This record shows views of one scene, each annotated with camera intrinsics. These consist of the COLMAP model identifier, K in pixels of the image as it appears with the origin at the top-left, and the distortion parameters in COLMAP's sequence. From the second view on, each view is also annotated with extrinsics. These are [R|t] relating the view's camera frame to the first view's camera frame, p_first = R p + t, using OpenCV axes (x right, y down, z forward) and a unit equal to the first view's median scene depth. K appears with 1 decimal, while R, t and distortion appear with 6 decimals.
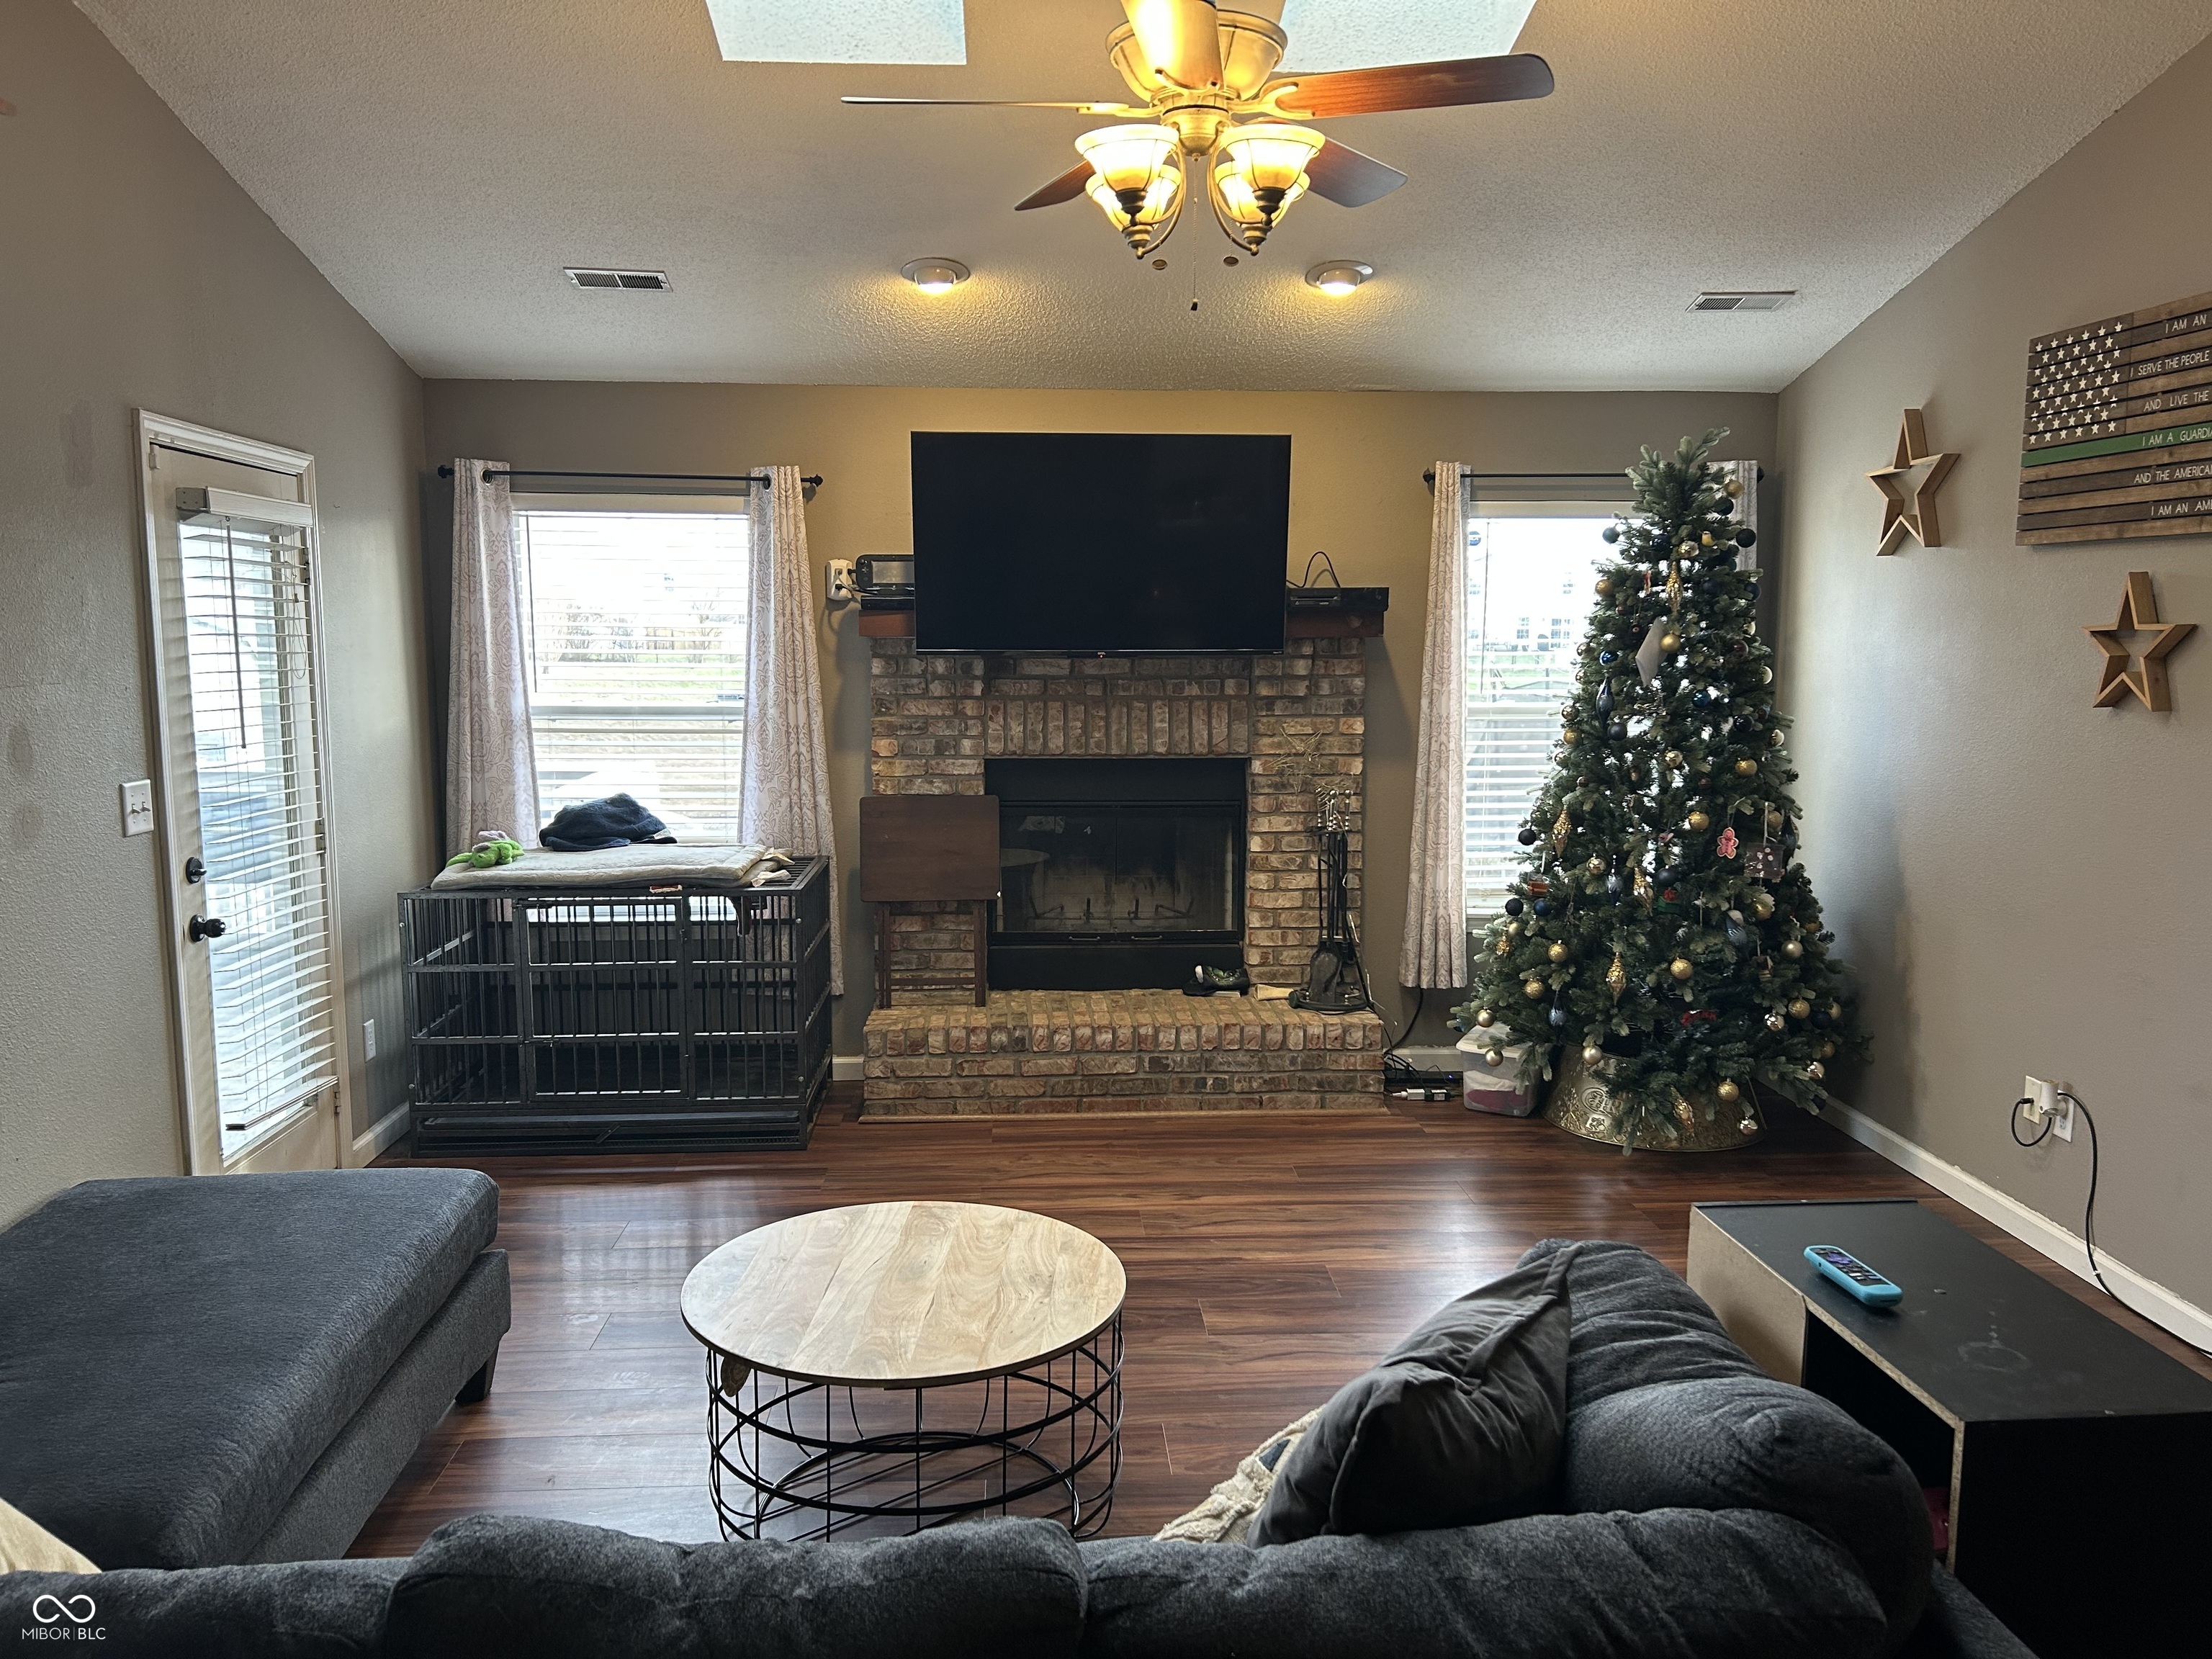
lens RADIAL K [[1659.2, 0, 1101.0], [0, 1659.2, 820.9], [0, 0, 1]] dist [0.166646, -0.325759]
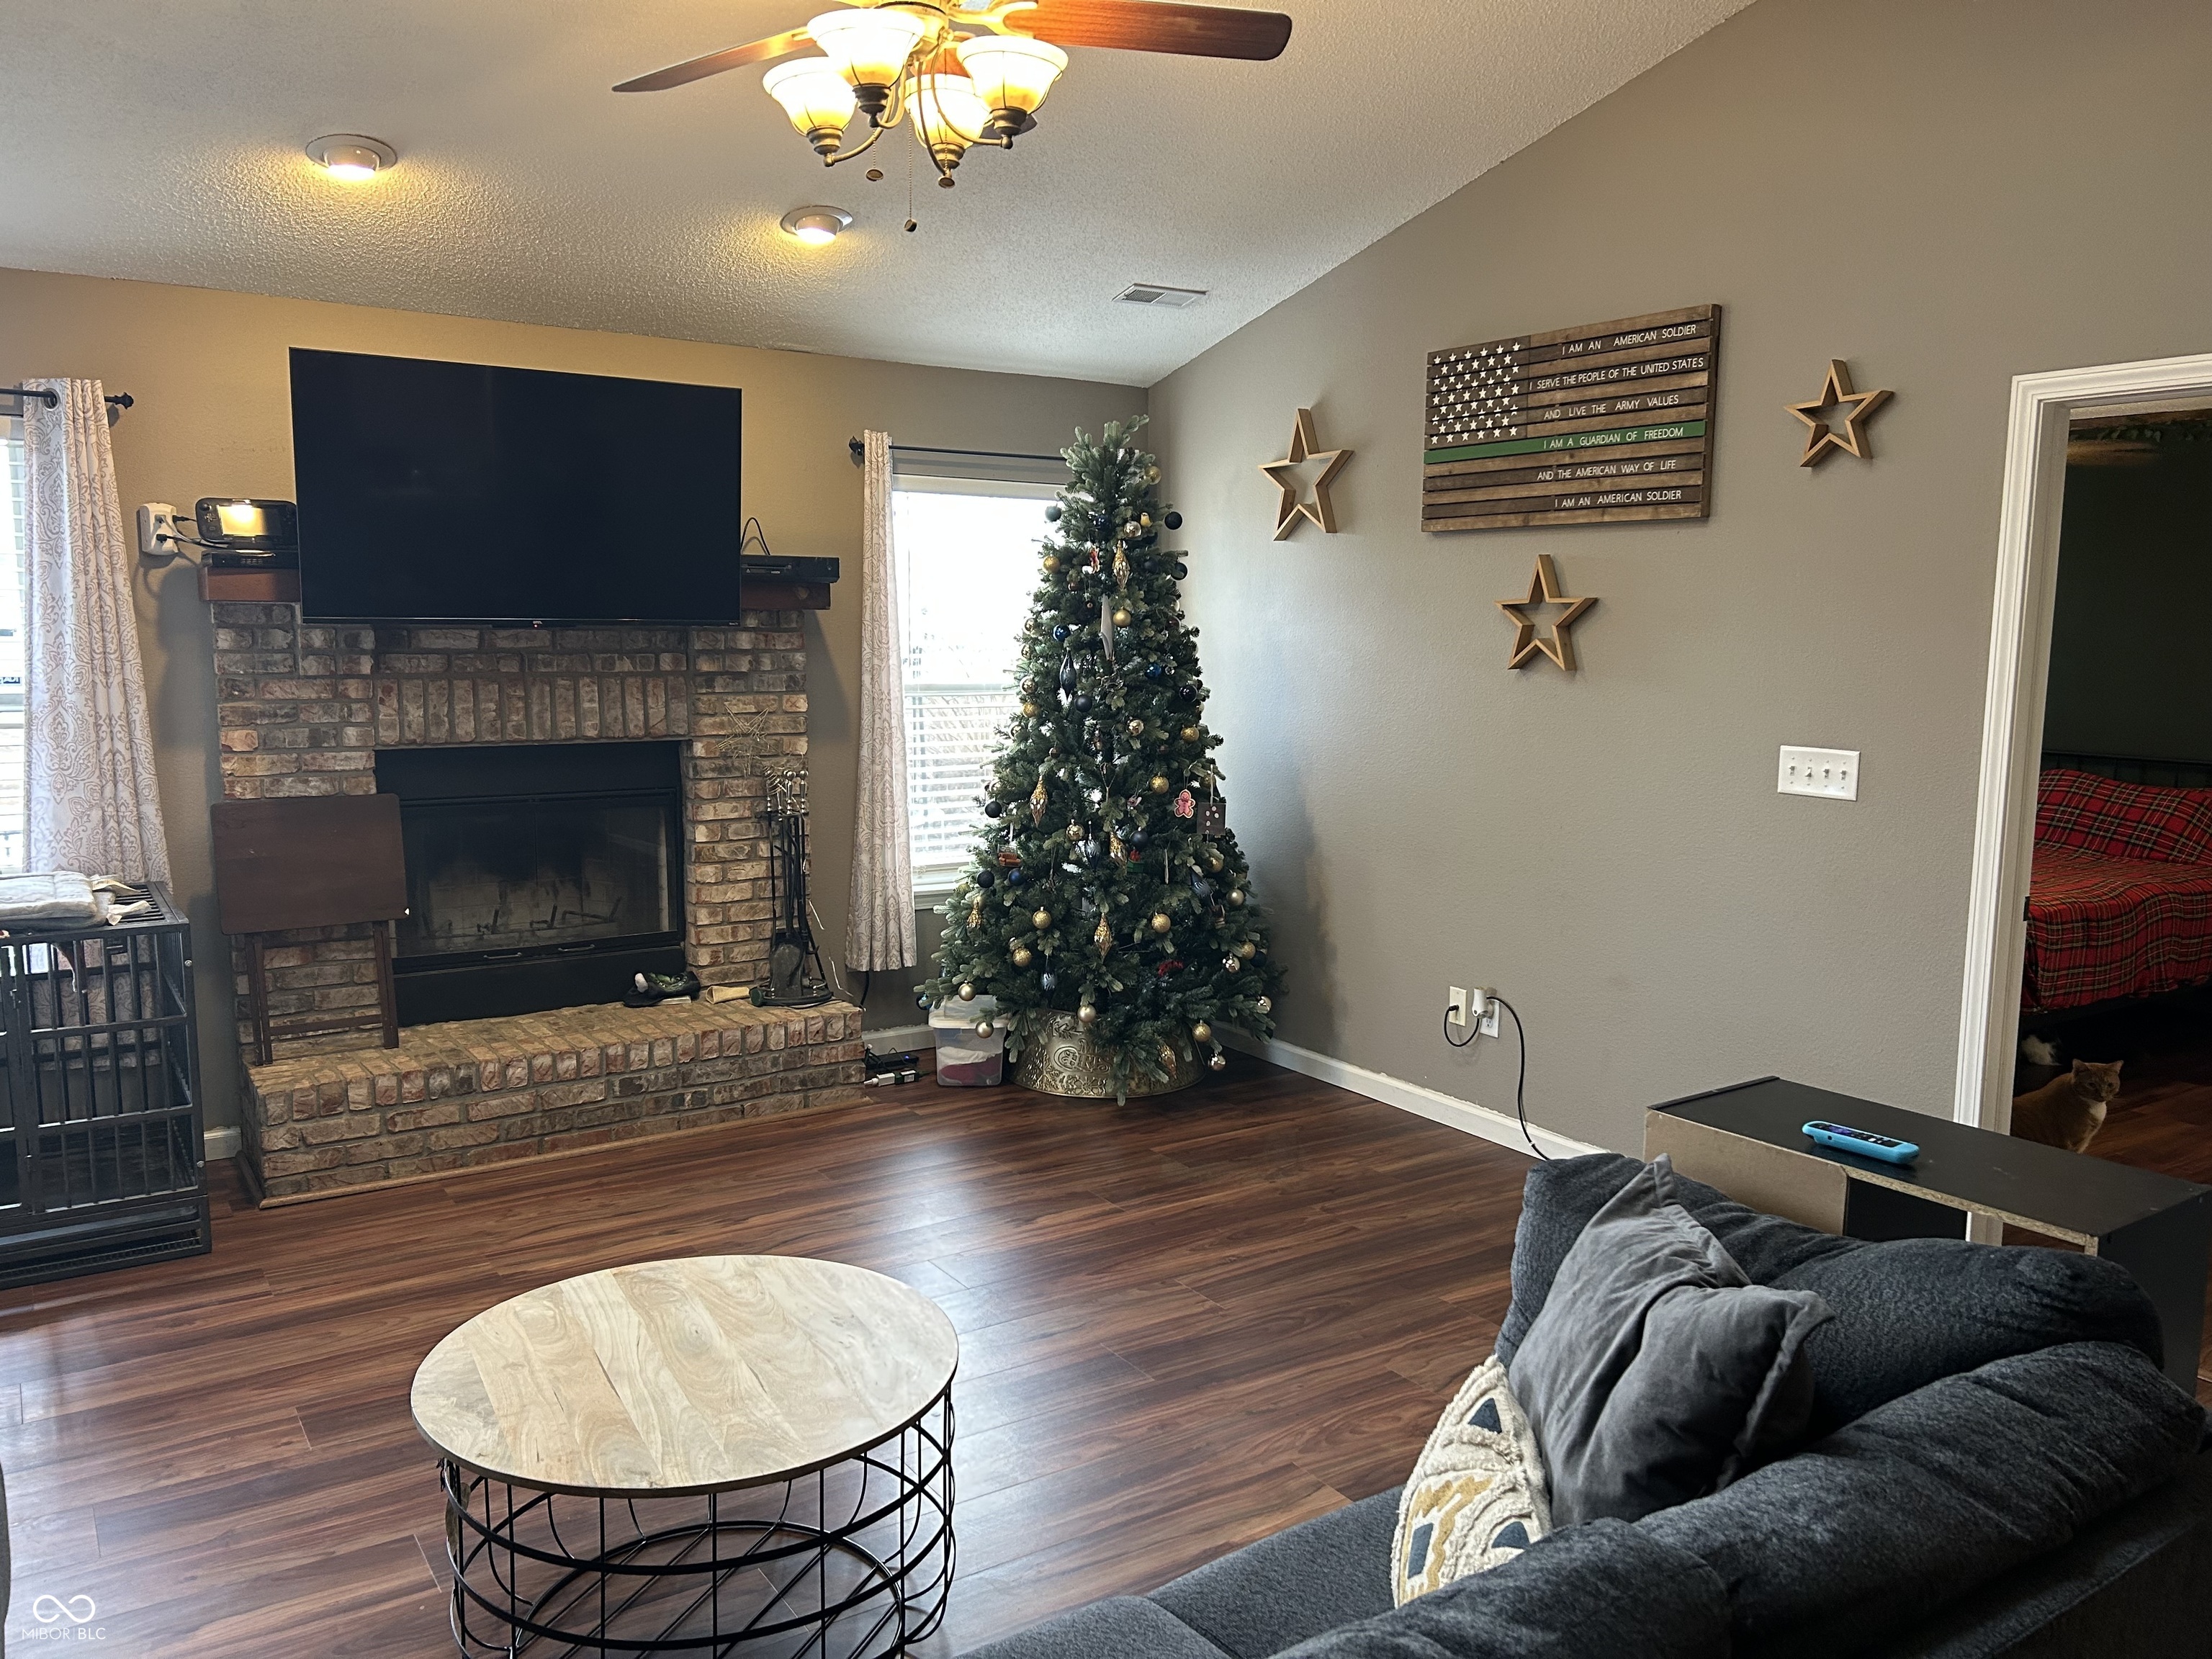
lens RADIAL K [[1669.0, 0, 1106.0], [0, 1669.0, 829.5], [0, 0, 1]] dist [0.076567, -0.113798]
pose [[0.860658, -0.057711, 0.505903, -0.192979], [0.053065, 0.998312, 0.023606, 0.001601], [-0.506411, 0.006529, 0.862267, 0.096007]]
